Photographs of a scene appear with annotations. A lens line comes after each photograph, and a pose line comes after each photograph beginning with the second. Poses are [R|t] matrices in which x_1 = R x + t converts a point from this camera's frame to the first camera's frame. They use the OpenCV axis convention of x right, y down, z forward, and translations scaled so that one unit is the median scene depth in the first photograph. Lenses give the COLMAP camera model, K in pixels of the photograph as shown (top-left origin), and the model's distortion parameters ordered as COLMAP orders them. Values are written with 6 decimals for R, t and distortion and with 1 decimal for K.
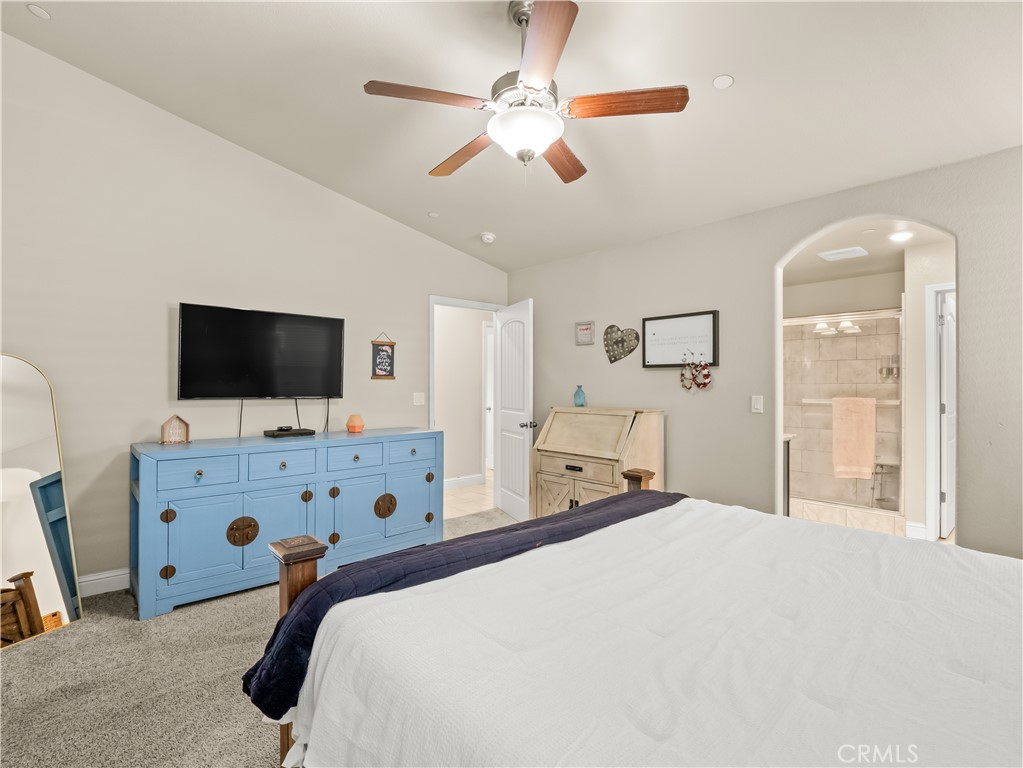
lens RADIAL K [[495.6, 0, 513.4], [0, 495.6, 381.2], [0, 0, 1]] dist [-0.012303, -0.000719]
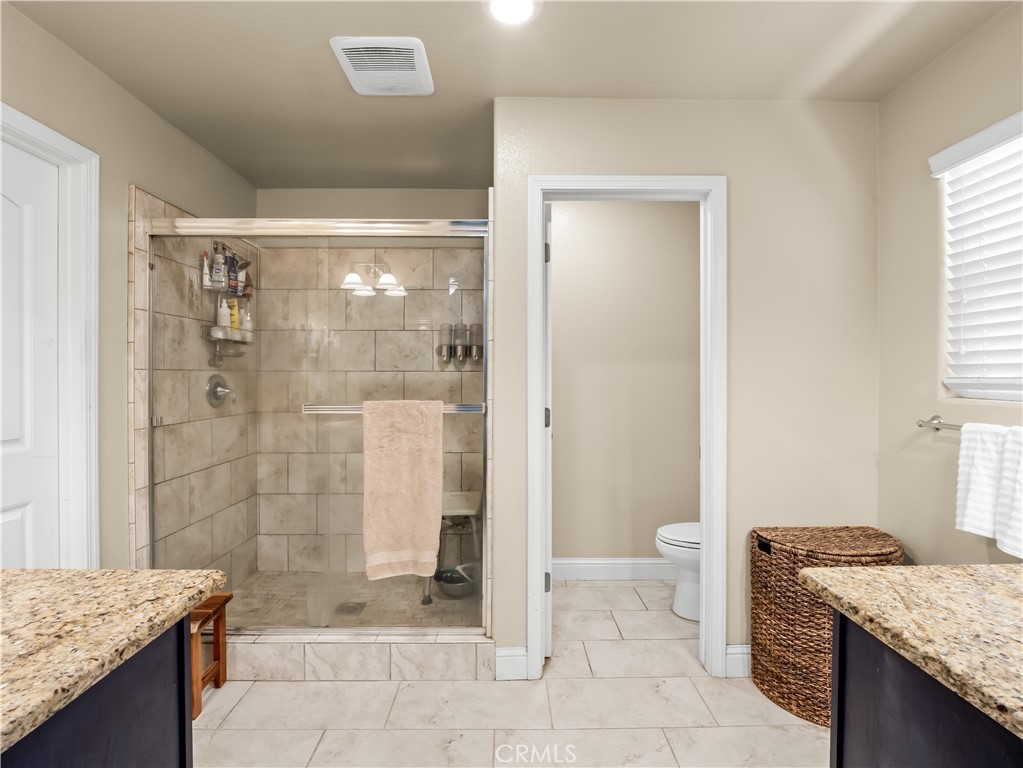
lens RADIAL K [[495.6, 0, 513.4], [0, 495.6, 381.2], [0, 0, 1]] dist [-0.012303, -0.000719]
pose [[0.659572, -0.003891, 0.751631, 0.397063], [-0.006097, 0.999926, 0.010527, 0.009942], [-0.751616, -0.011525, 0.659500, 0.598118]]
